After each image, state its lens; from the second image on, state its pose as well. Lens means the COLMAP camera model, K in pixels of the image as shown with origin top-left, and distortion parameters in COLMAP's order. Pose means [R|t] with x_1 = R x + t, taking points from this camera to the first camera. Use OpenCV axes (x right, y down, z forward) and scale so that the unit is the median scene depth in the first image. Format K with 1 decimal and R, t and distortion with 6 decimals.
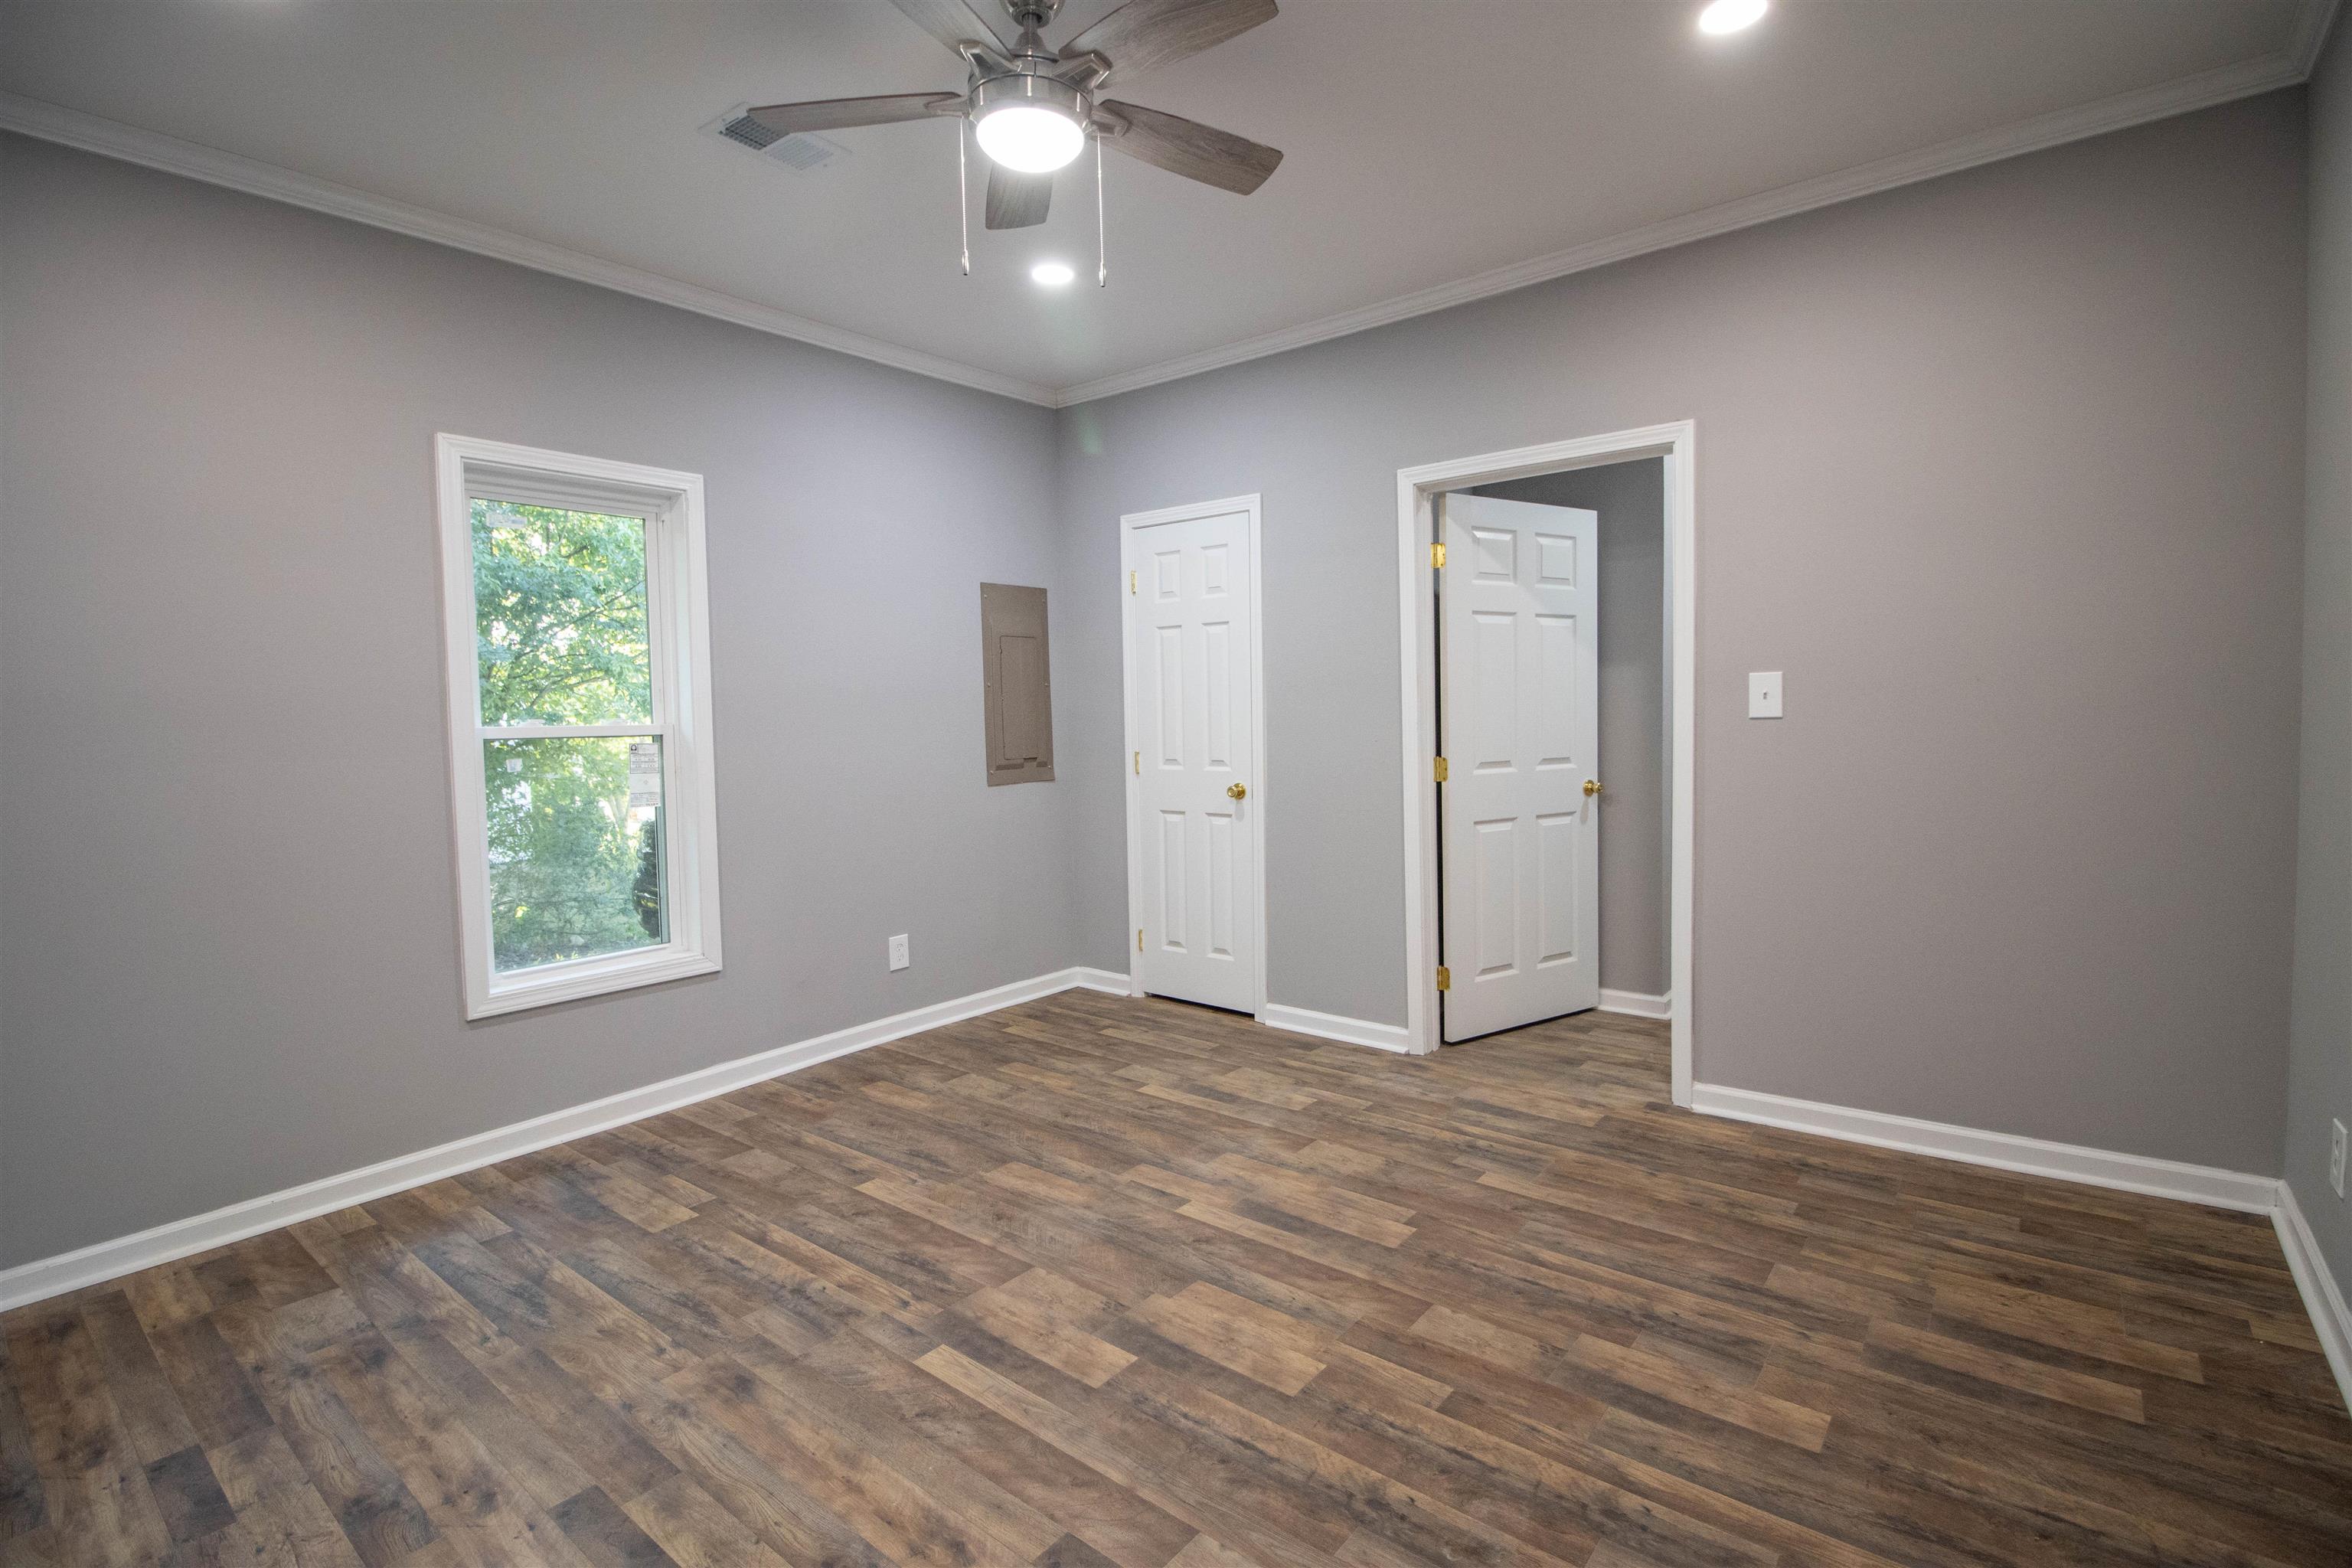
lens RADIAL K [[1108.8, 0, 1180.6], [0, 1108.8, 788.3], [0, 0, 1]] dist [-0.009786, -0.005980]
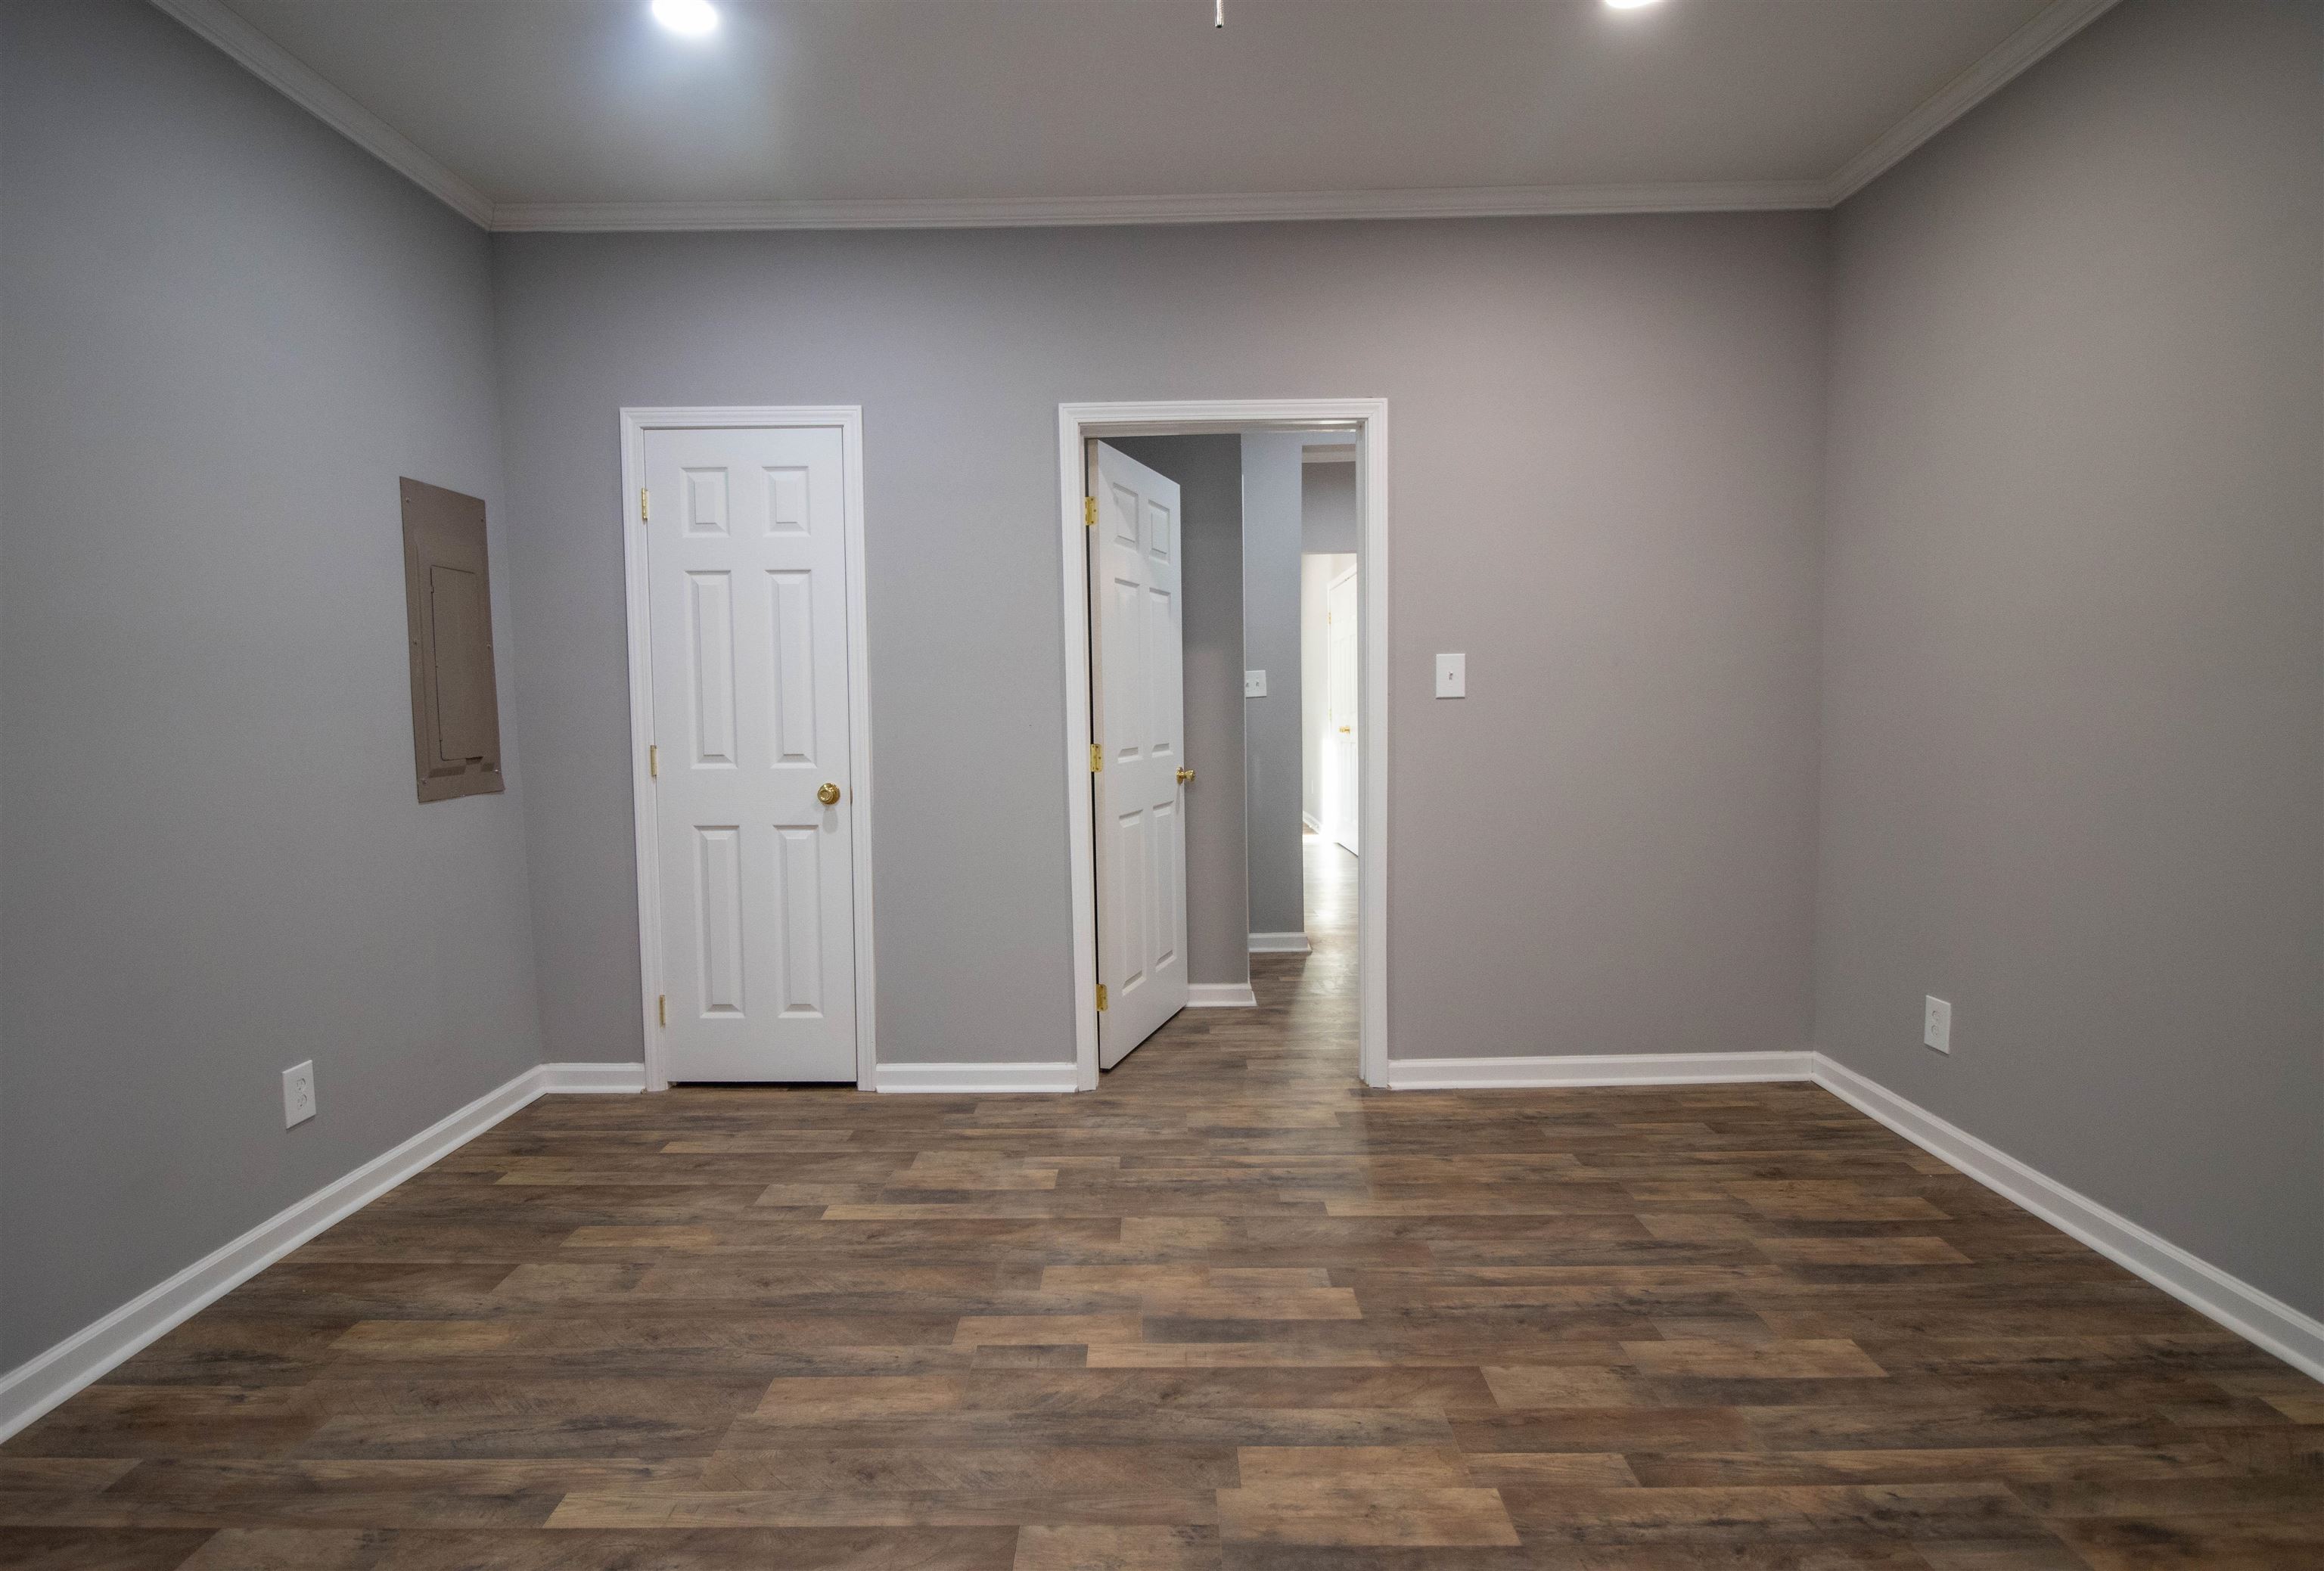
lens RADIAL K [[1164.0, 0, 1170.8], [0, 1164.0, 781.6], [0, 0, 1]] dist [-0.012896, 0.000546]
pose [[0.777365, -0.034466, 0.628105, -0.341259], [0.039045, 0.999216, 0.006507, -0.002206], [-0.627837, 0.019466, 0.778101, 0.296162]]
